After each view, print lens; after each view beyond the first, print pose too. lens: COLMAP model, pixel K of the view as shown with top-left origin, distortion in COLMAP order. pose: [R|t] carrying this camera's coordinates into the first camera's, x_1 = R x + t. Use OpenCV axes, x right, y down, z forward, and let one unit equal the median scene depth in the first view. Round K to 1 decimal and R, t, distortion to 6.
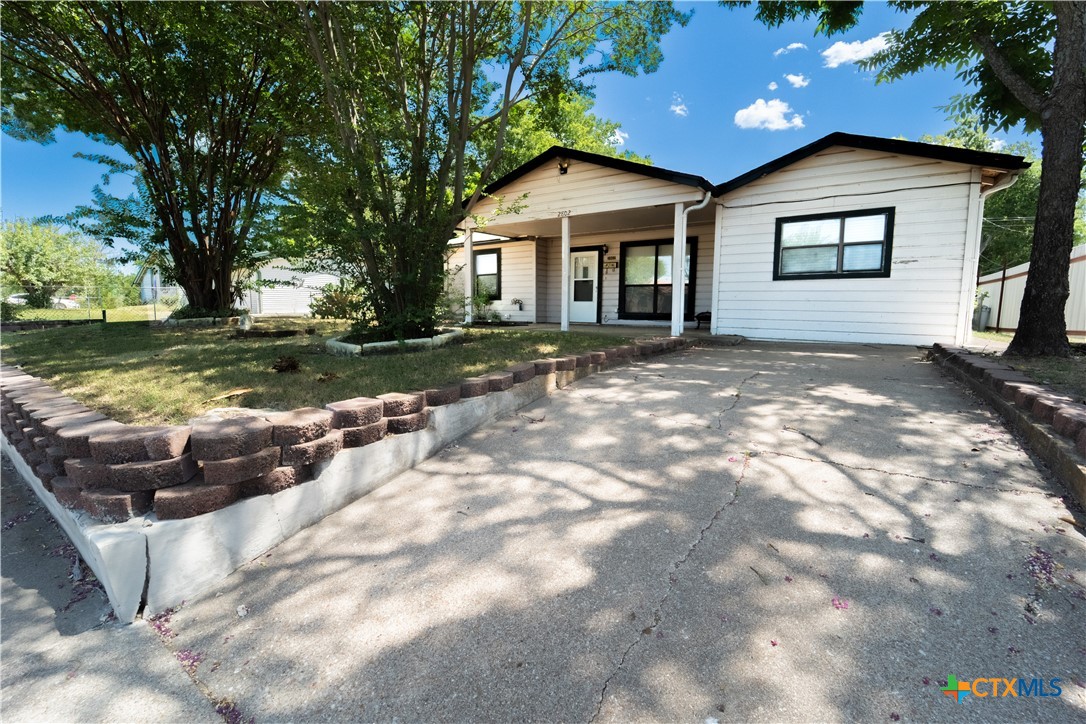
lens RADIAL K [[454.3, 0, 543.8], [0, 454.3, 362.8], [0, 0, 1]] dist [-0.017974, -0.000525]
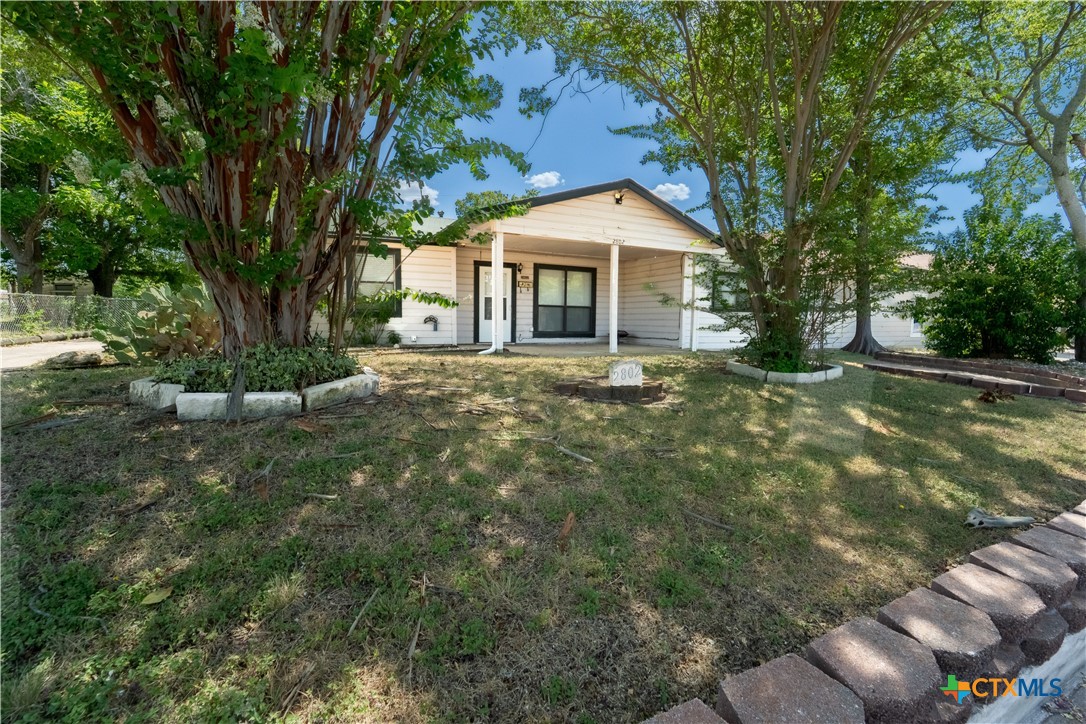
lens RADIAL K [[454.3, 0, 543.8], [0, 454.3, 362.8], [0, 0, 1]] dist [-0.017974, -0.000525]
pose [[0.490323, -0.084075, 0.867476, -0.700881], [0.091325, 0.994813, 0.044797, -0.082502], [-0.866743, 0.057257, 0.495458, 0.467443]]
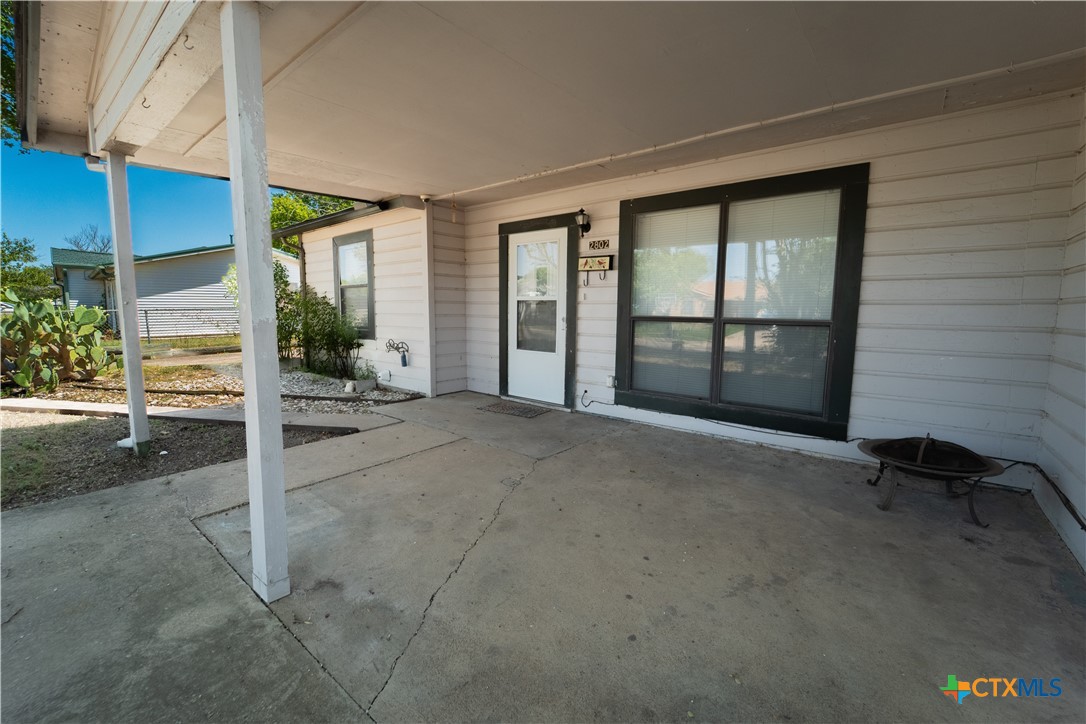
lens RADIAL K [[454.3, 0, 543.8], [0, 454.3, 362.8], [0, 0, 1]] dist [-0.017974, -0.000525]
pose [[0.995425, 0.010105, -0.095014, 0.137588], [-0.009659, 0.999940, 0.005153, -0.129875], [0.095060, -0.004212, 0.995463, 0.600555]]
